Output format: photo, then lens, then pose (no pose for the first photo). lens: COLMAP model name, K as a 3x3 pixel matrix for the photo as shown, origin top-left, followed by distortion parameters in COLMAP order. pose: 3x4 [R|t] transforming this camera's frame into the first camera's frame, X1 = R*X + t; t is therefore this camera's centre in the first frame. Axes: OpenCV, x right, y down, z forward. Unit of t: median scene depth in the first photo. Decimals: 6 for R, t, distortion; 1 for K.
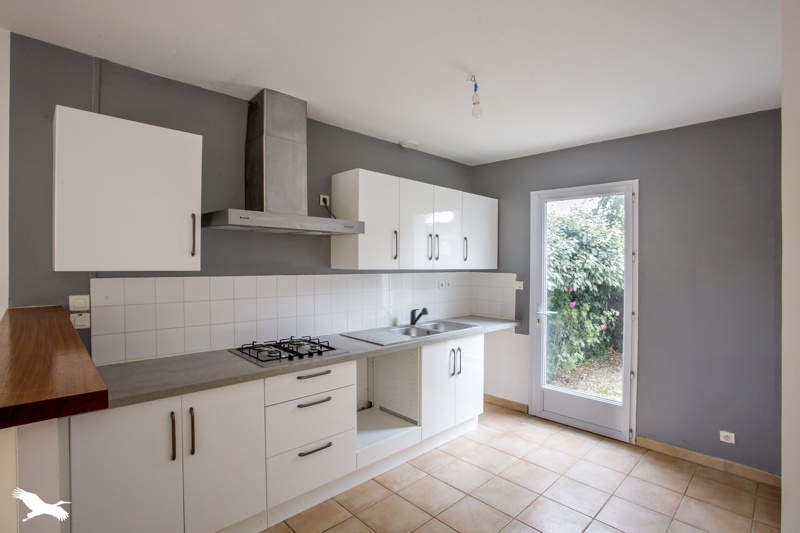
lens RADIAL K [[394.0, 0, 400.0], [0, 394.0, 266.5], [0, 0, 1]] dist [-0.024189, 0.000162]
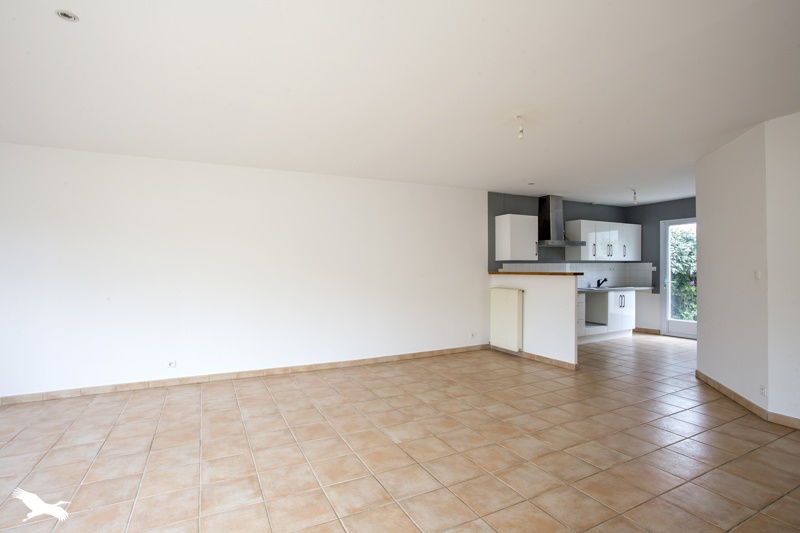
lens RADIAL K [[394.0, 0, 400.0], [0, 394.0, 266.5], [0, 0, 1]] dist [-0.024189, 0.000162]
pose [[0.958783, -0.009293, -0.283988, -0.382248], [0.008577, 0.999956, -0.003762, 0.035385], [0.284011, 0.001171, 0.958820, -1.305150]]
